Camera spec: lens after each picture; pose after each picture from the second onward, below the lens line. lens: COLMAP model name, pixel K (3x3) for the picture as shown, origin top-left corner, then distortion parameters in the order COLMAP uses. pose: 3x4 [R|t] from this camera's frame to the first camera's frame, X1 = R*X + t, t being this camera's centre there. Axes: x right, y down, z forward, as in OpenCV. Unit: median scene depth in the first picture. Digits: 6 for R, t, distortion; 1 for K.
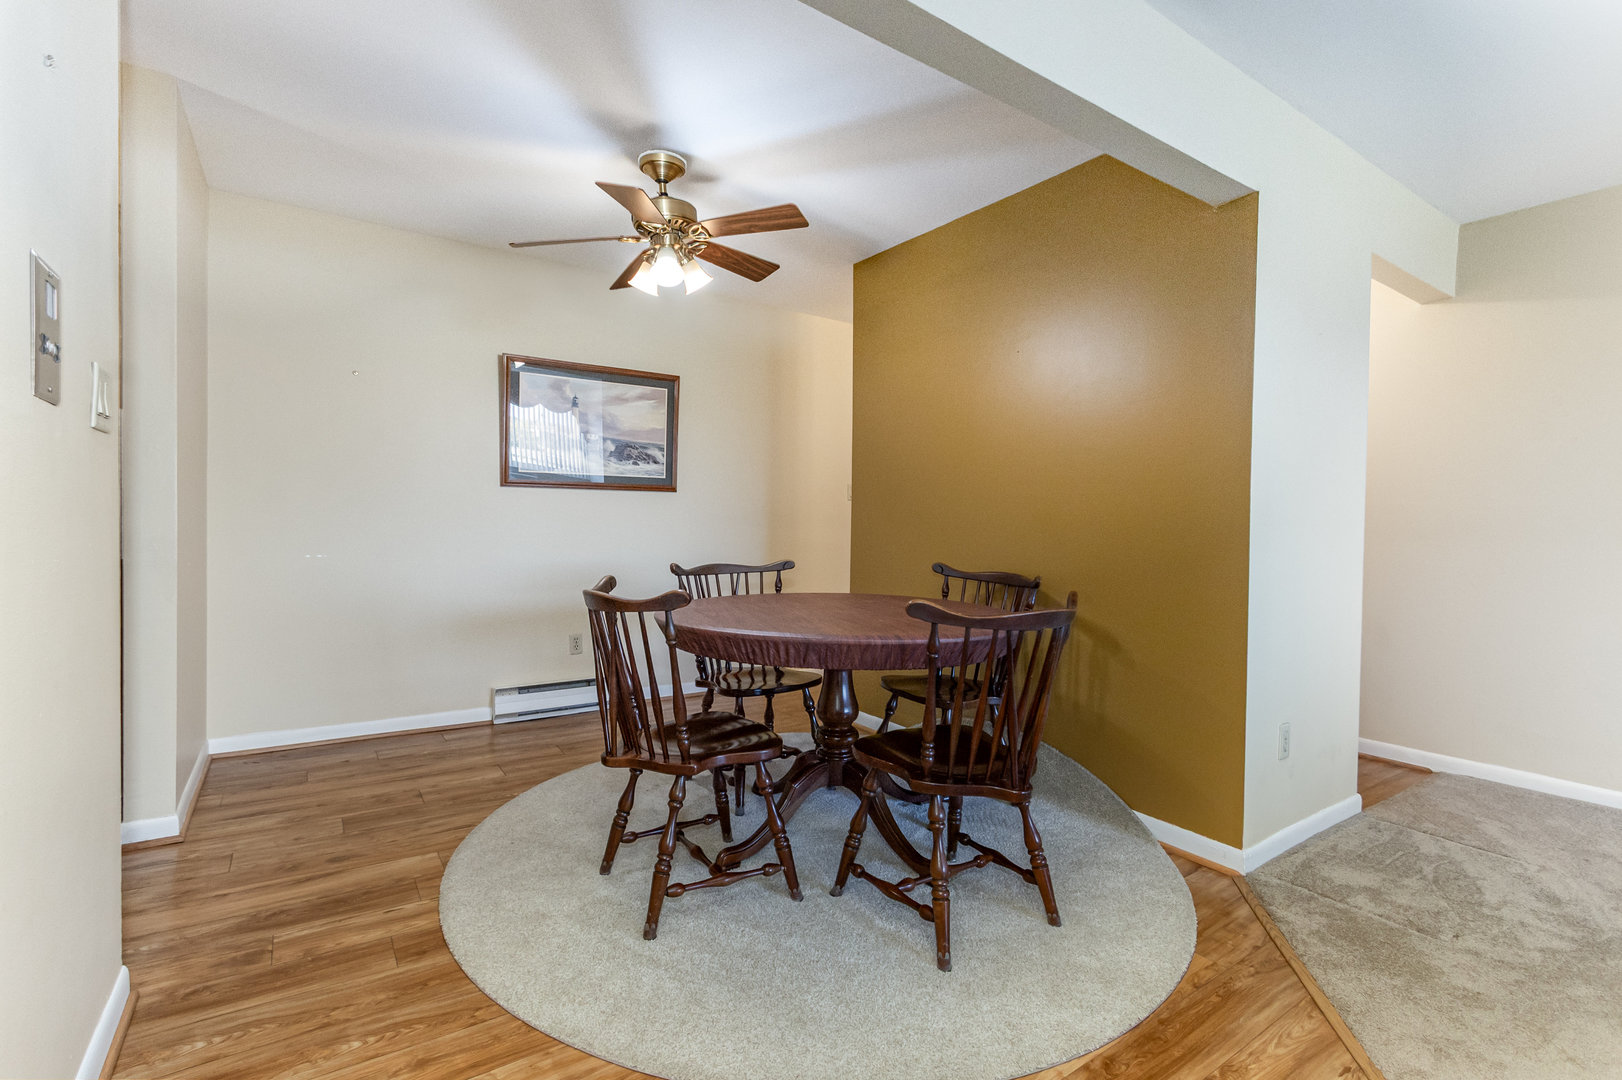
lens RADIAL K [[735.0, 0, 796.6], [0, 735.0, 536.1], [0, 0, 1]] dist [0.000633, -0.000560]
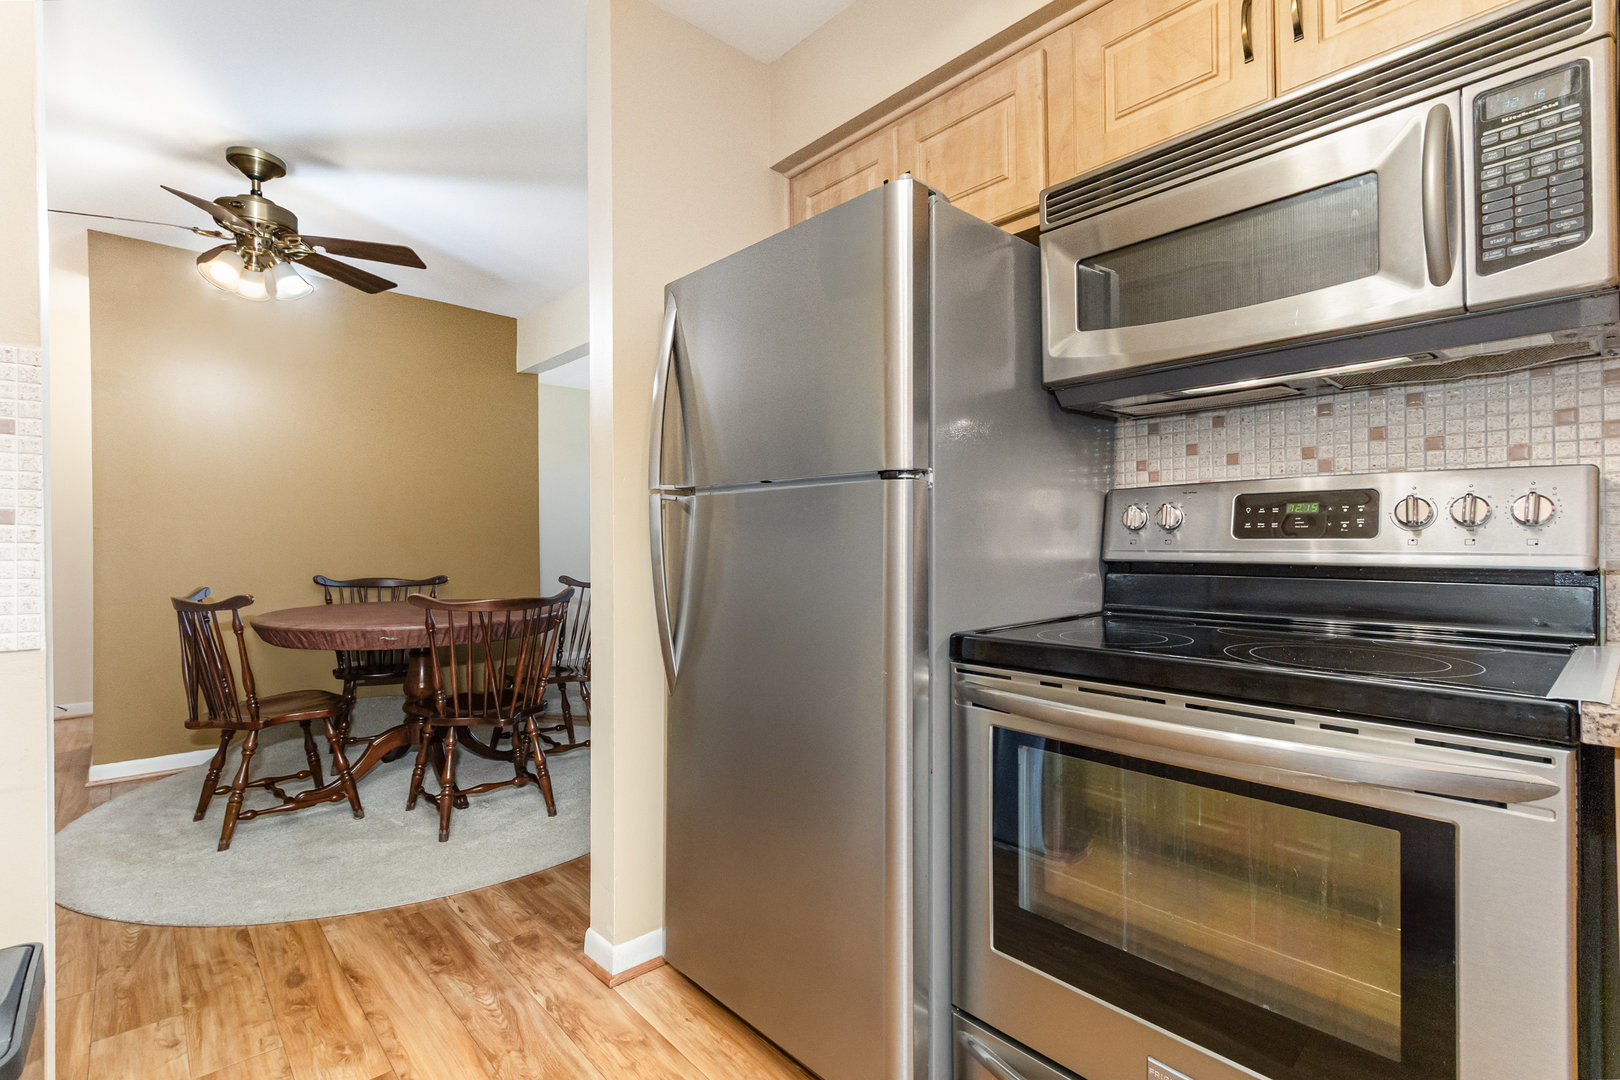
lens RADIAL K [[734.1, 0, 795.6], [0, 734.1, 536.1], [0, 0, 1]] dist [0.000633, -0.000560]
pose [[-0.111004, -0.021927, 0.993578, -1.486994], [-0.006975, 0.999749, 0.021284, -0.077262], [-0.993795, -0.004568, -0.111130, 0.541219]]
